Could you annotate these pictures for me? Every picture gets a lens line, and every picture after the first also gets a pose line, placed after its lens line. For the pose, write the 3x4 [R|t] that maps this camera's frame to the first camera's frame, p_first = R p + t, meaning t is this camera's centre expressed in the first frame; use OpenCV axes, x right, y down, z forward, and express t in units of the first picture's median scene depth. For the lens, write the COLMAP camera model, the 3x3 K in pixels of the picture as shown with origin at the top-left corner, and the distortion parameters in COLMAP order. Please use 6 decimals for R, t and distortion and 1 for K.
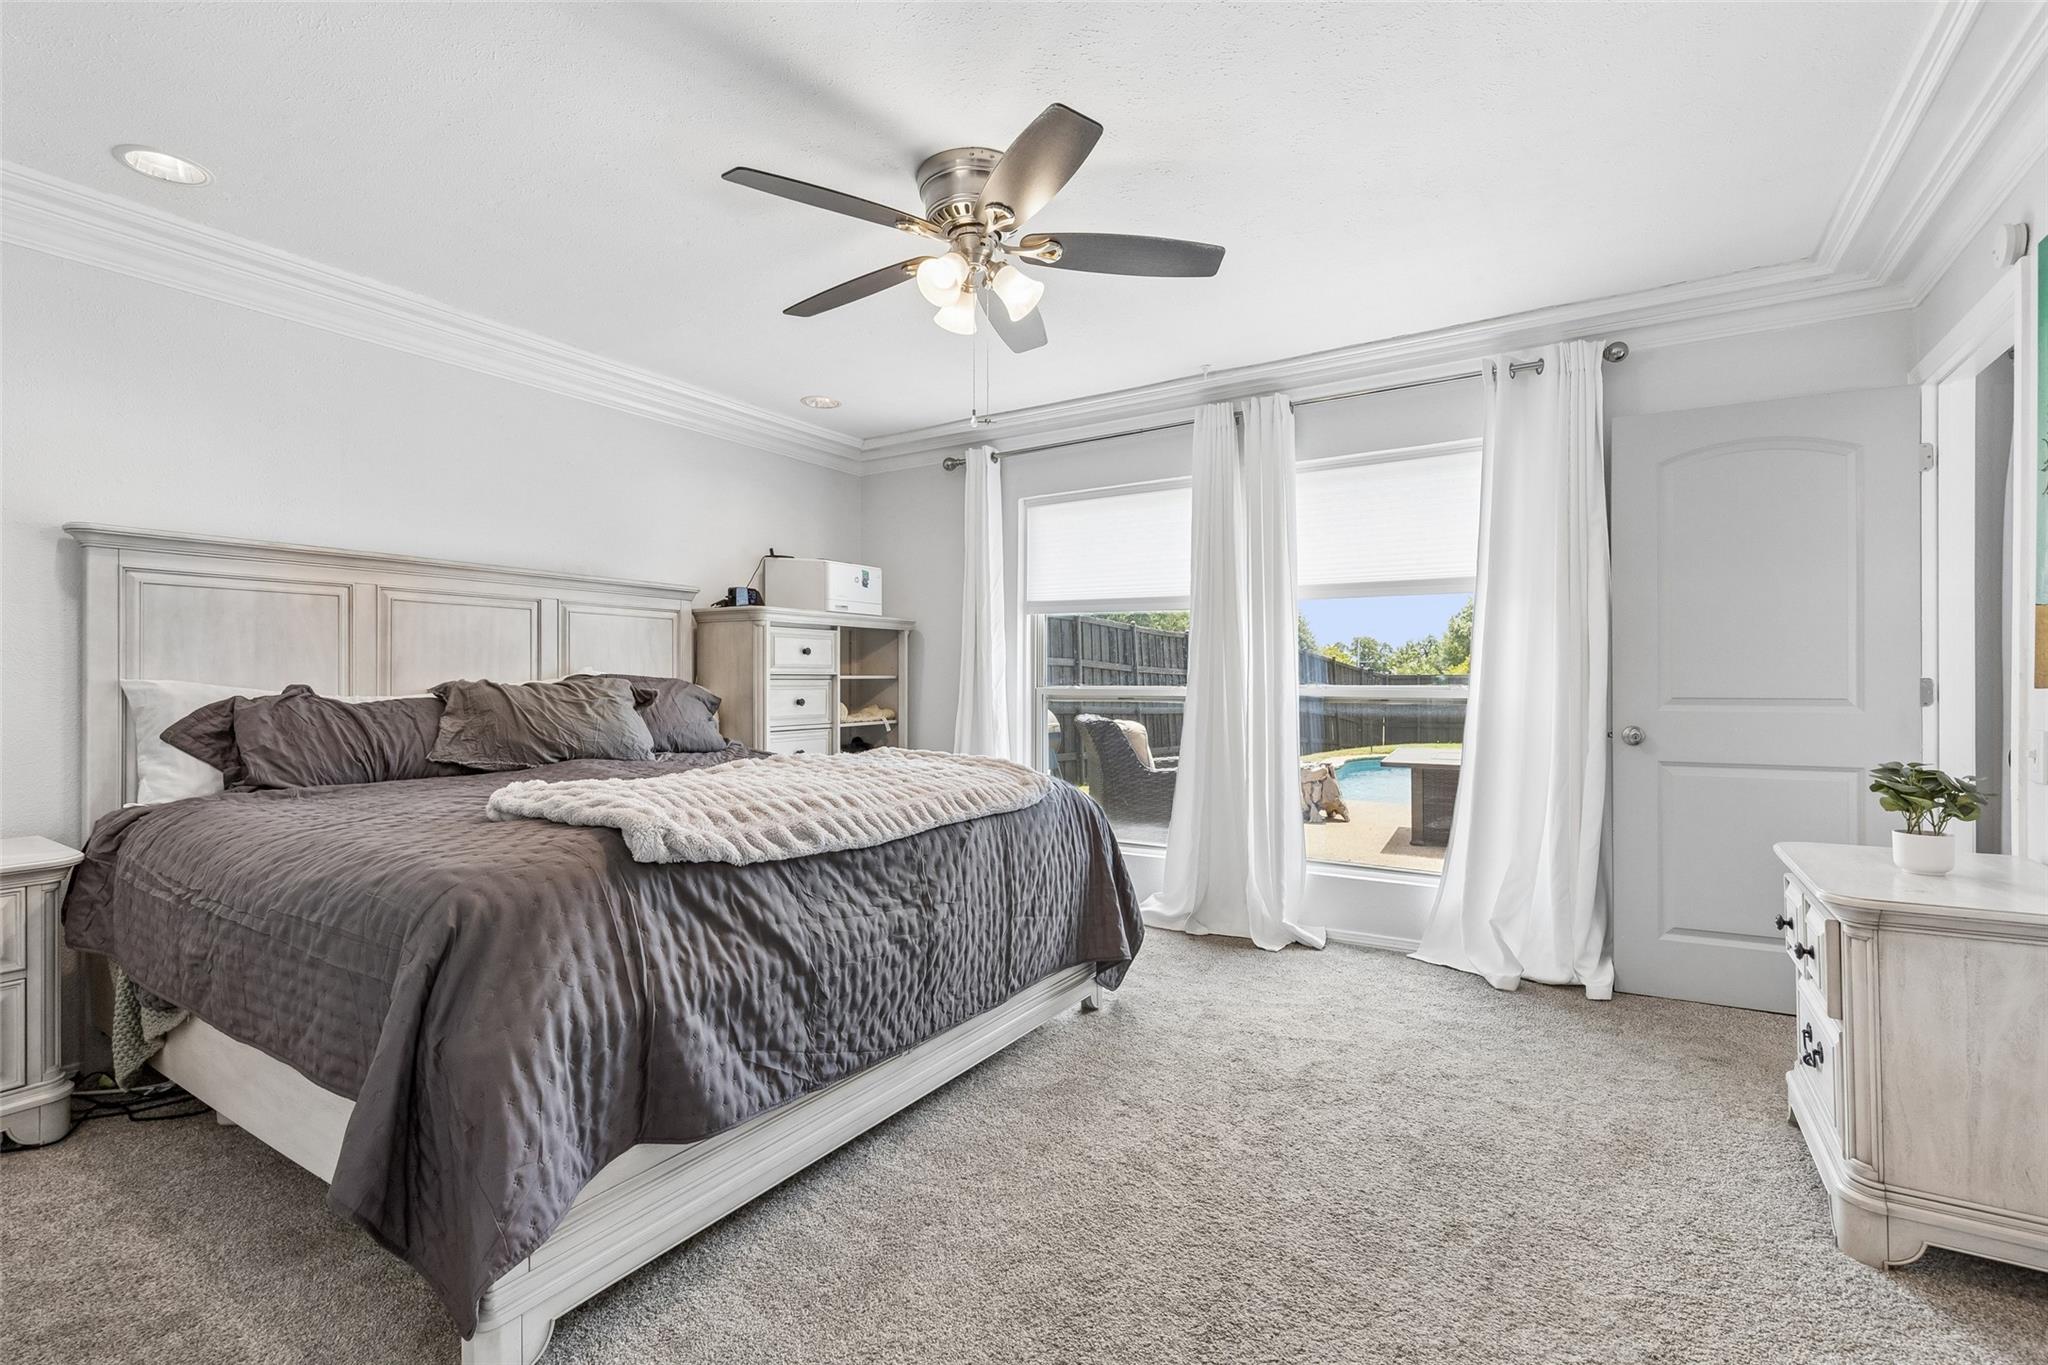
lens RADIAL K [[939.8, 0, 1032.6], [0, 939.8, 672.4], [0, 0, 1]] dist [0.006022, 0.000110]
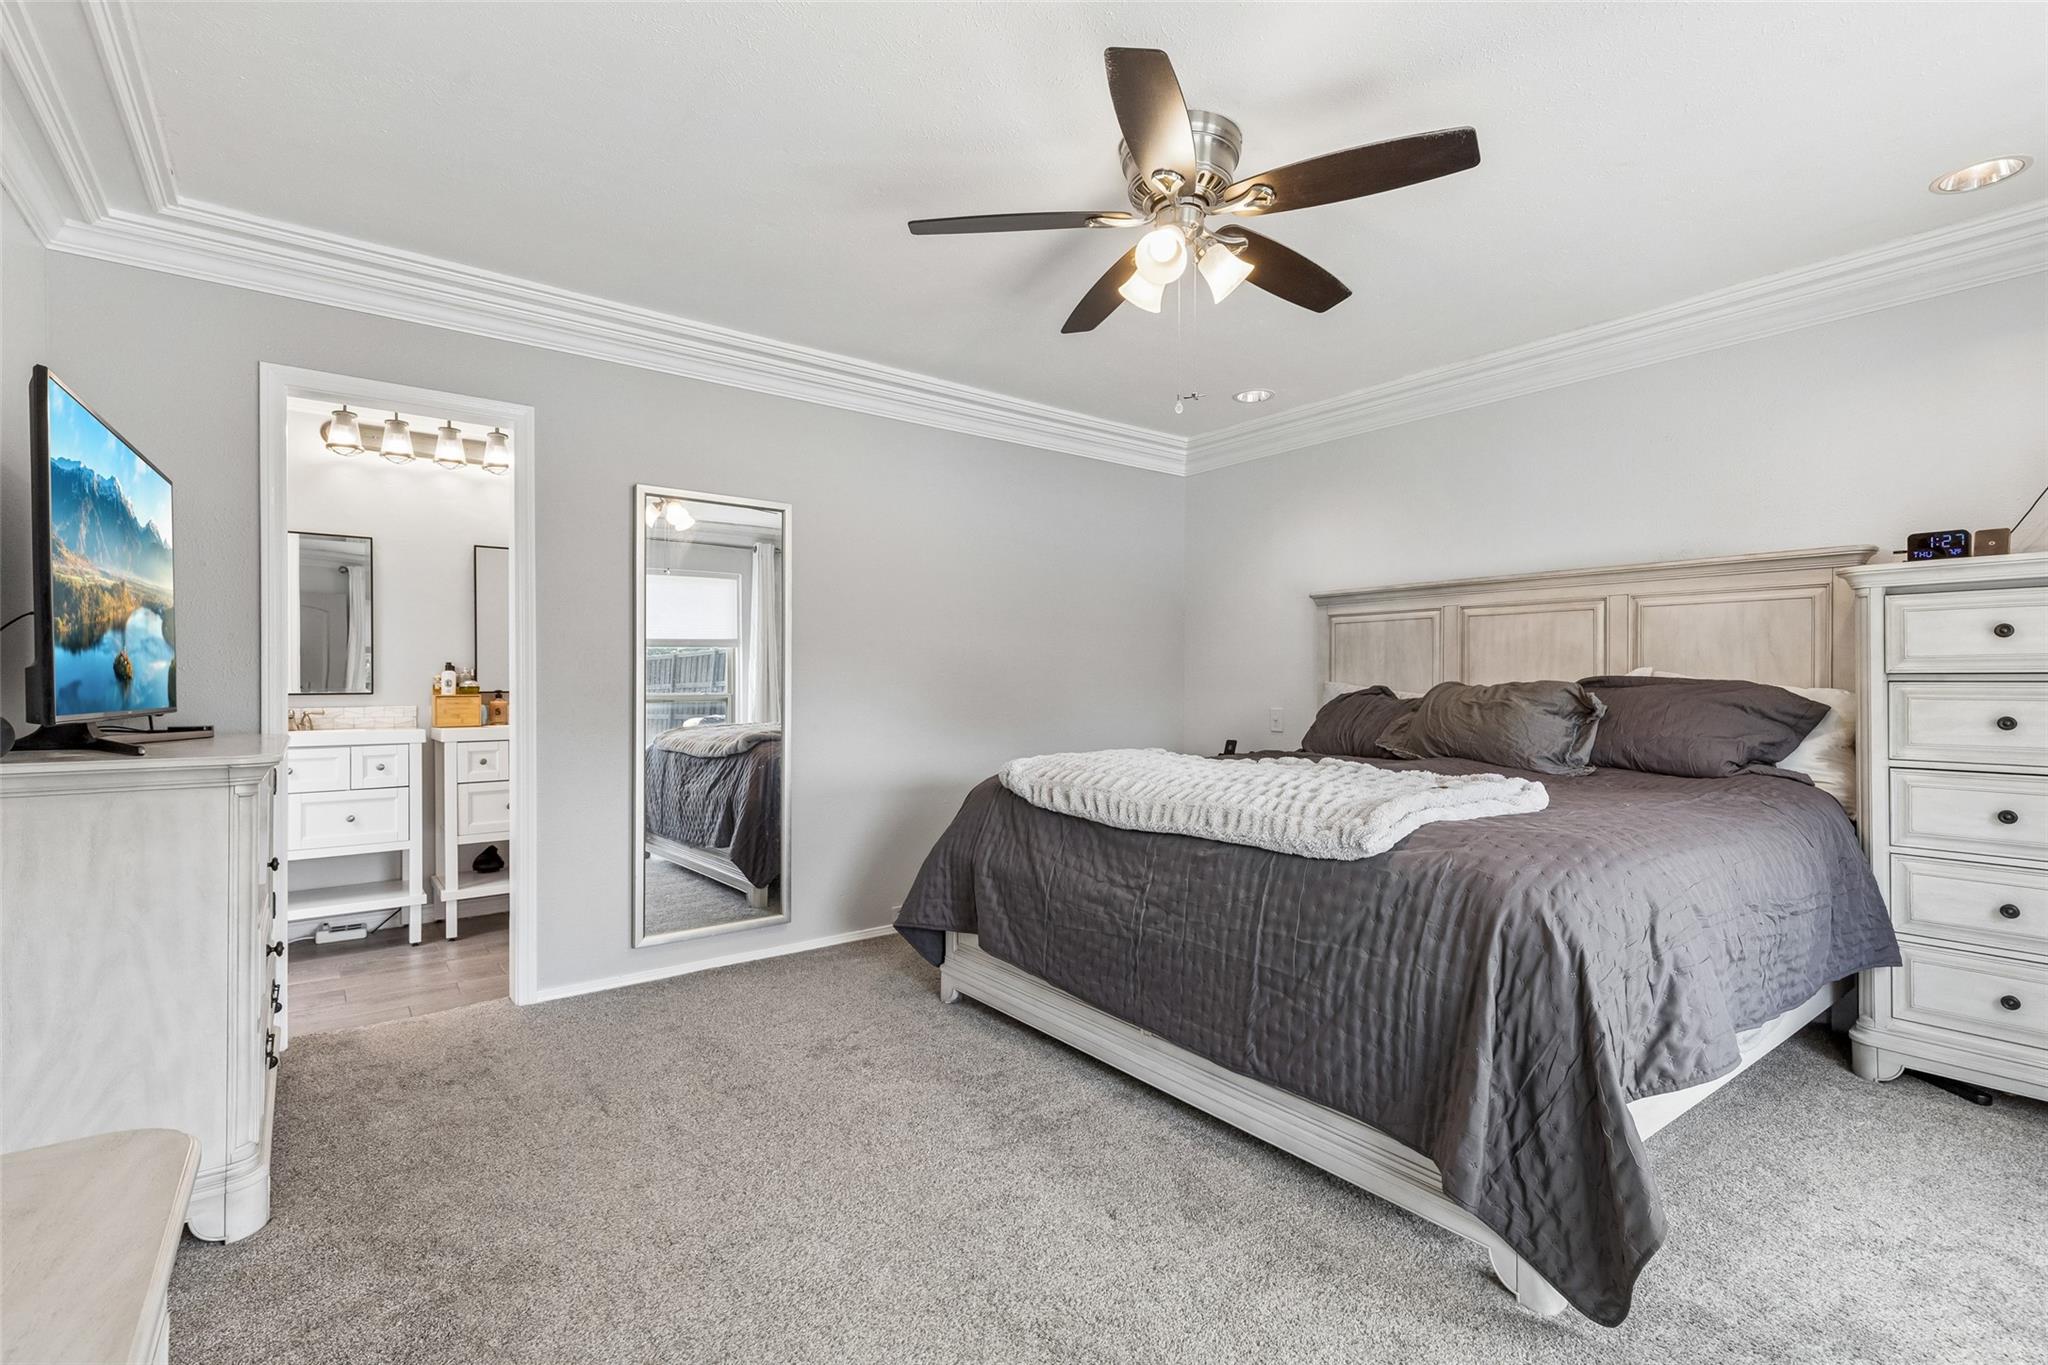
lens RADIAL K [[939.8, 0, 1036.9], [0, 939.8, 689.4], [0, 0, 1]] dist [0.006022, 0.000110]
pose [[-0.362752, 0.009014, -0.931842, 0.723455], [0.008551, 0.999943, 0.006344, 0.004819], [0.931846, -0.005666, -0.362809, 1.017132]]
